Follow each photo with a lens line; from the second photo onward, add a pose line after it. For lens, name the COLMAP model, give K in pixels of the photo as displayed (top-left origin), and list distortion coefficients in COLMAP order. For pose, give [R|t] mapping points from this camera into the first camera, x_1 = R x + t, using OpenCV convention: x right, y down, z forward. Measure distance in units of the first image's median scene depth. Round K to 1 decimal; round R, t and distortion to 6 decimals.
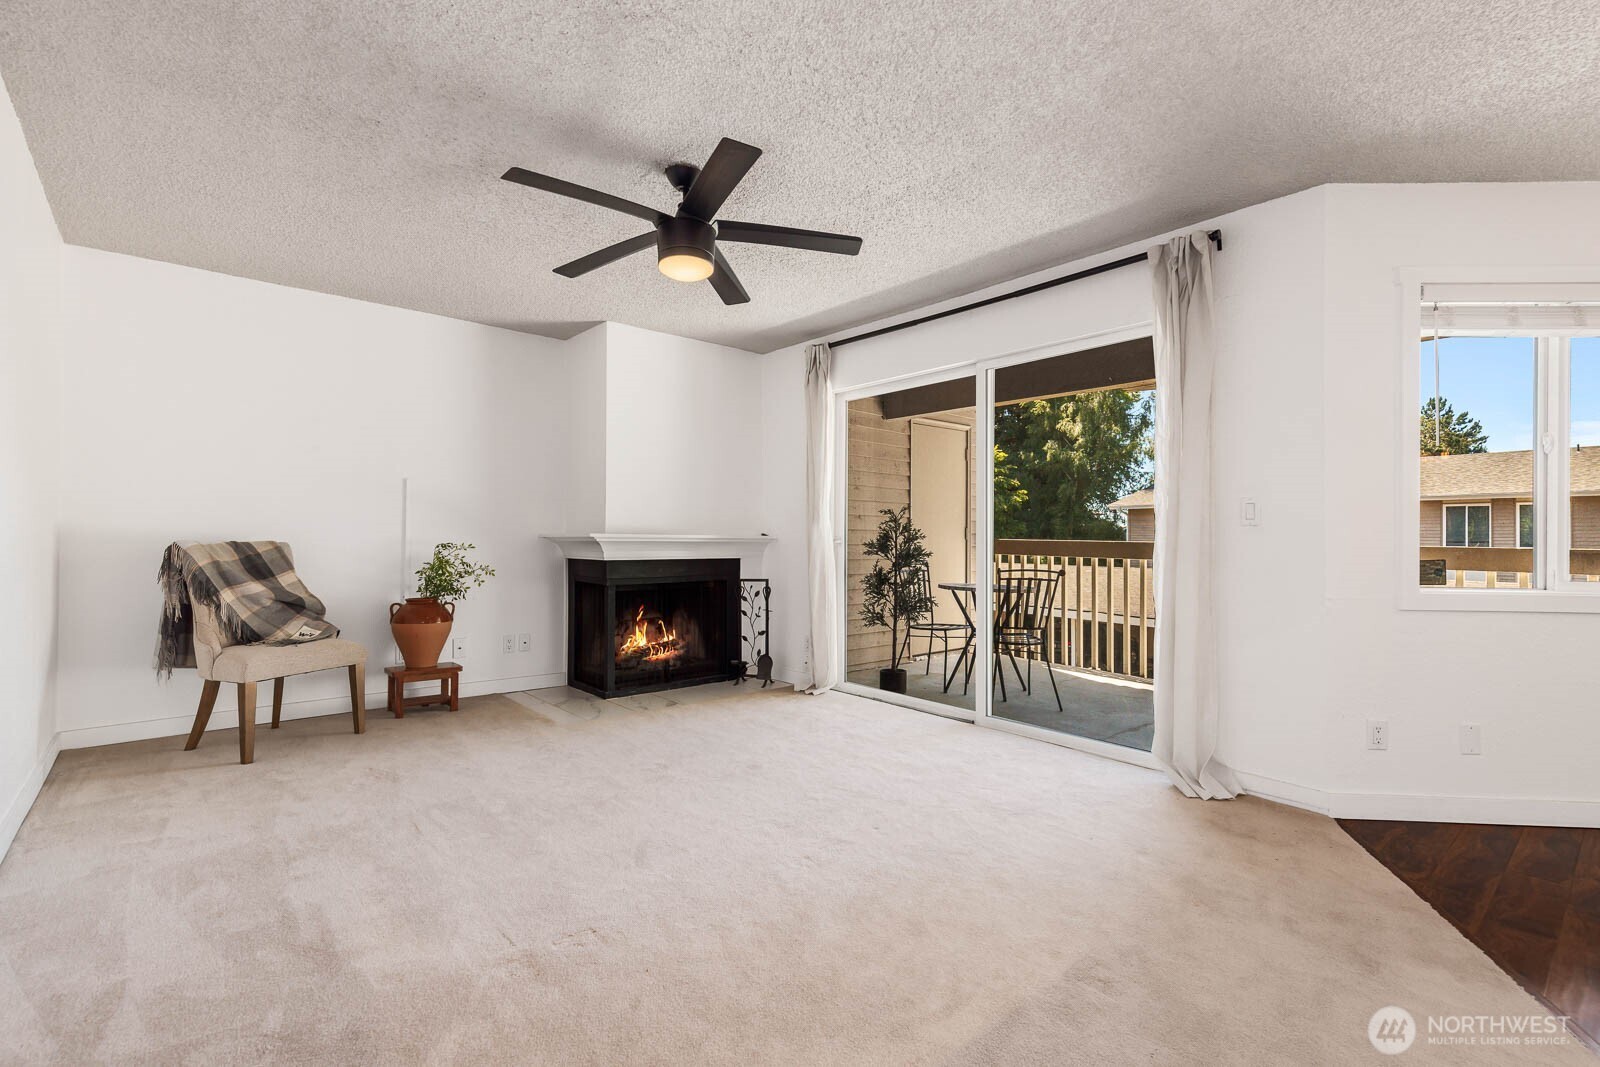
lens RADIAL K [[725.8, 0, 807.7], [0, 725.8, 534.1], [0, 0, 1]] dist [0.009492, -0.001659]
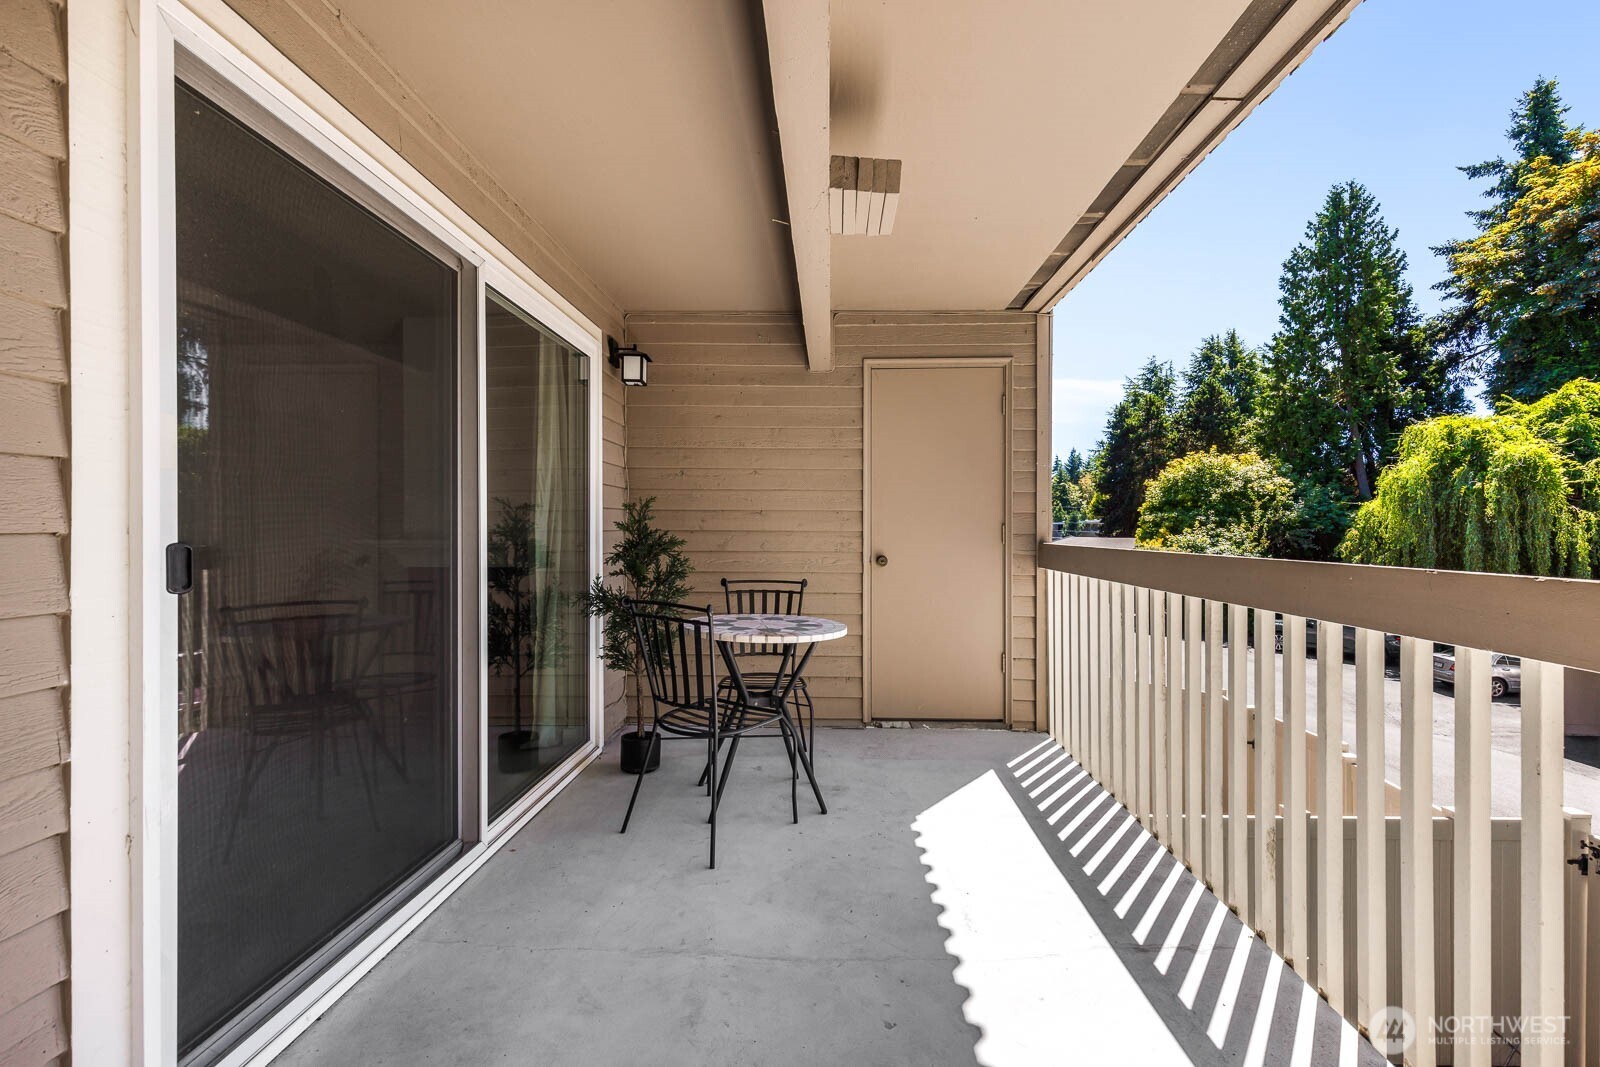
lens RADIAL K [[725.8, 0, 810.2], [0, 725.8, 531.0], [0, 0, 1]] dist [0.009492, -0.001659]
pose [[0.735459, -0.006337, -0.677540, 0.923739], [0.004321, 0.999980, -0.004663, -0.003043], [0.677556, 0.000502, 0.735471, 0.798107]]
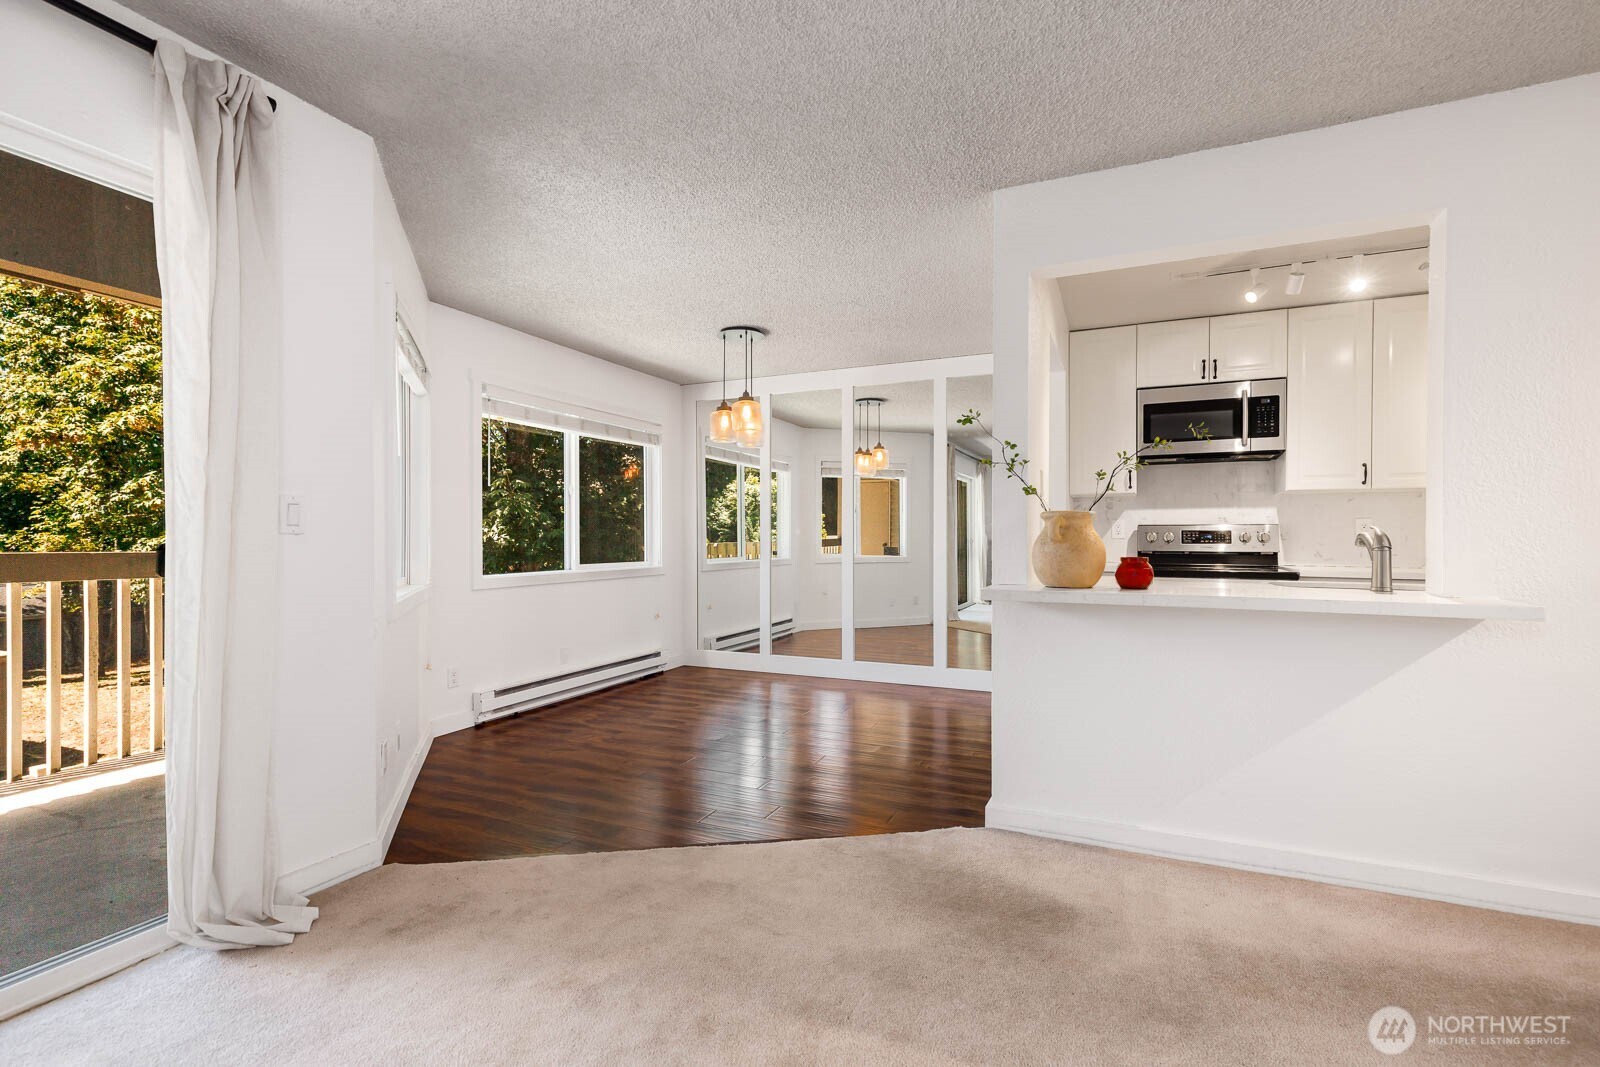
lens RADIAL K [[725.8, 0, 804.3], [0, 725.8, 537.7], [0, 0, 1]] dist [0.009492, -0.001659]
pose [[-0.424501, -0.006054, 0.905407, -0.211837], [-0.010064, 0.999947, 0.001968, -0.011546], [-0.905371, -0.008276, -0.424540, 0.652197]]
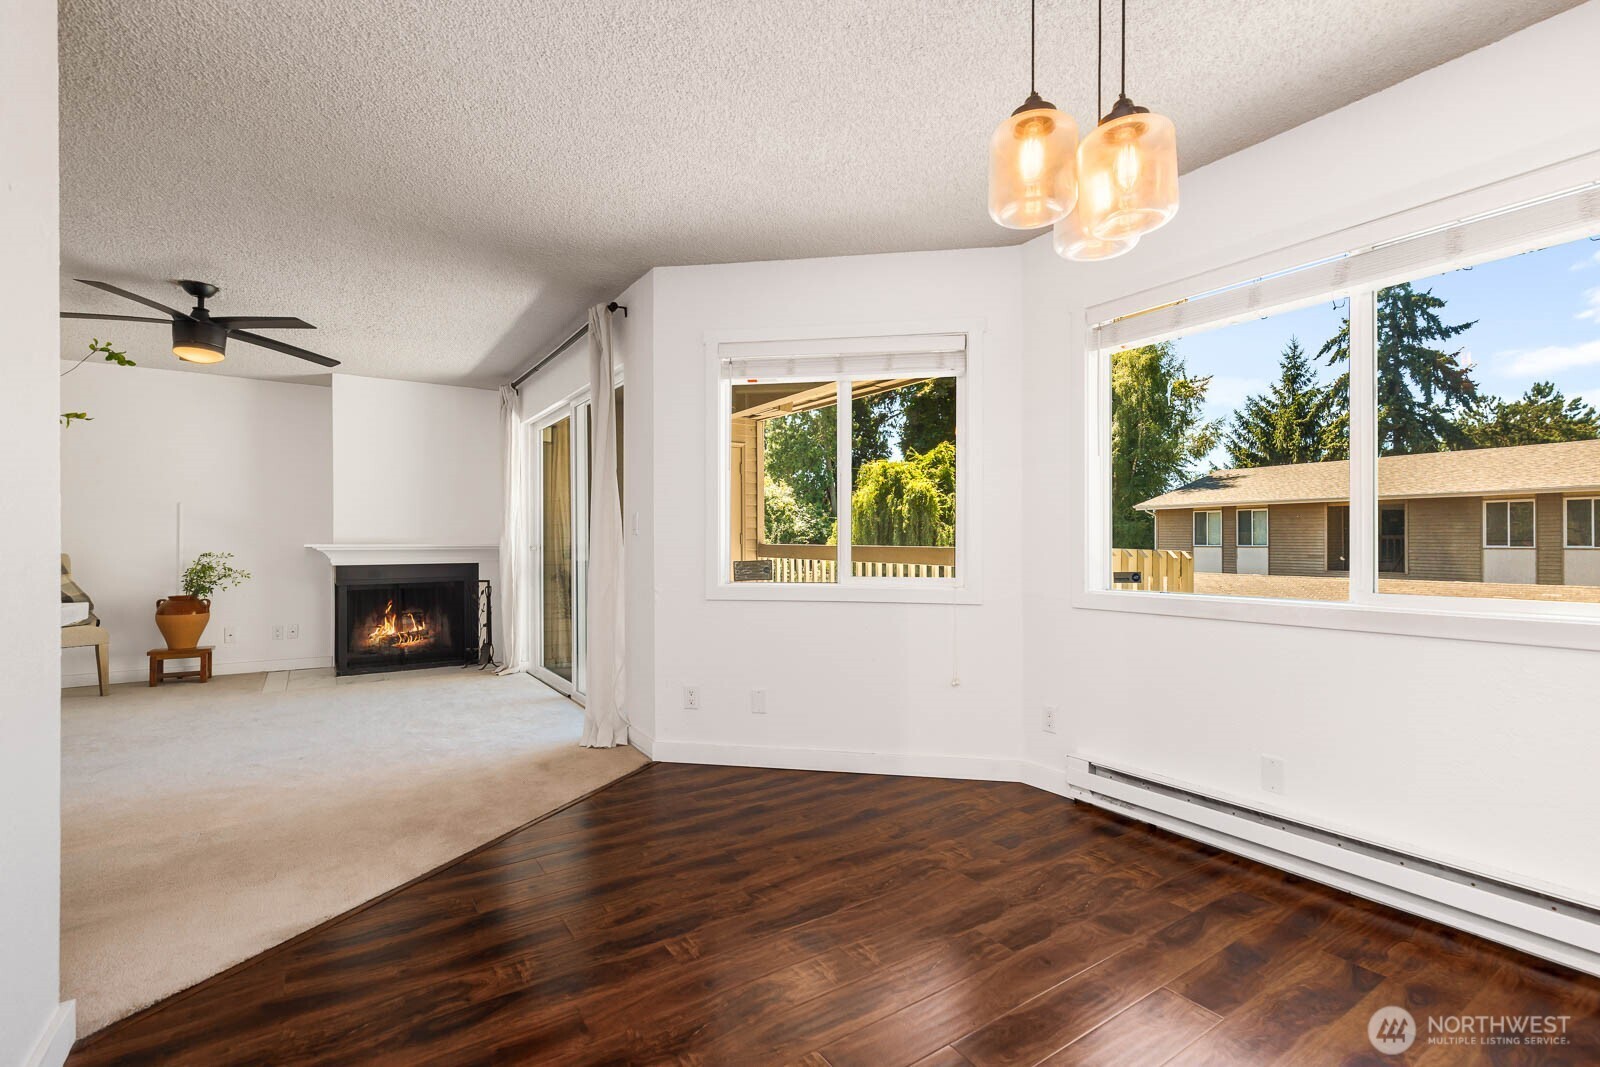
lens RADIAL K [[725.8, 0, 807.4], [0, 725.8, 533.0], [0, 0, 1]] dist [0.009492, -0.001659]
pose [[0.993075, -0.011149, -0.116949, 0.810236], [0.010185, 0.999909, -0.008833, 0.000824], [0.117037, 0.007581, 0.993099, -0.171798]]
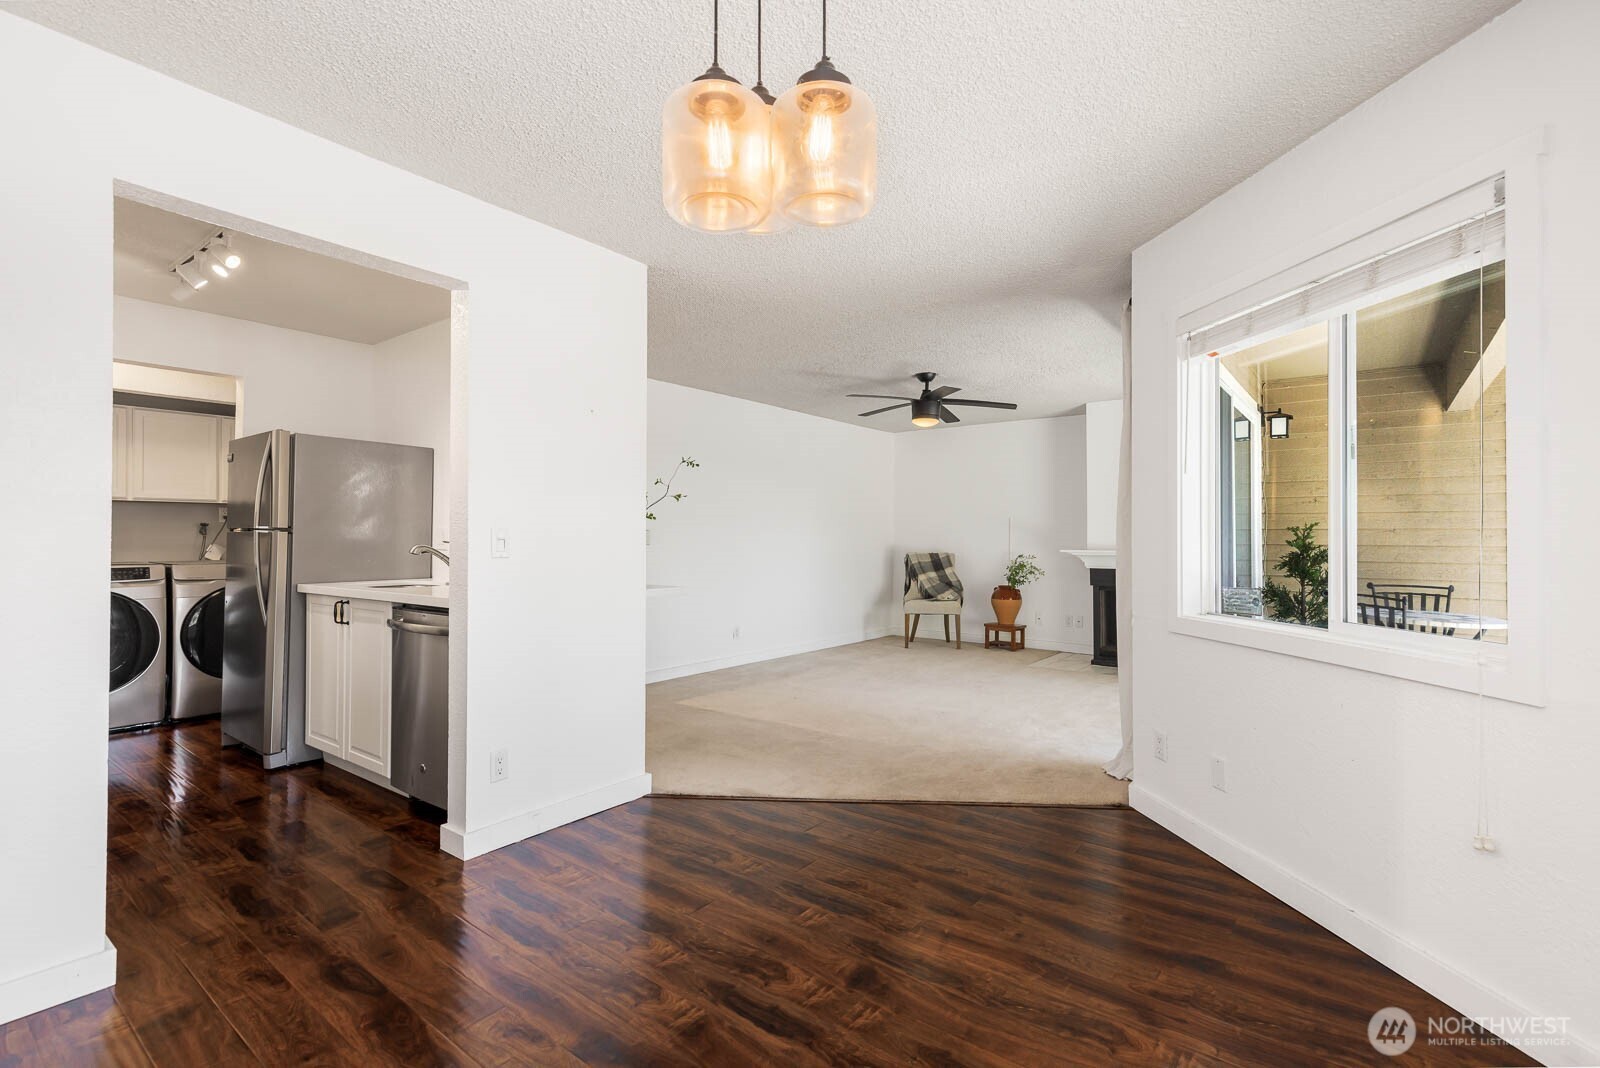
lens RADIAL K [[725.8, 0, 808.6], [0, 725.8, 529.1], [0, 0, 1]] dist [0.009492, -0.001659]
pose [[0.204691, -0.020820, -0.978605, 1.238189], [0.005673, 0.999782, -0.020084, -0.018448], [0.978810, -0.001441, 0.204764, 0.193084]]
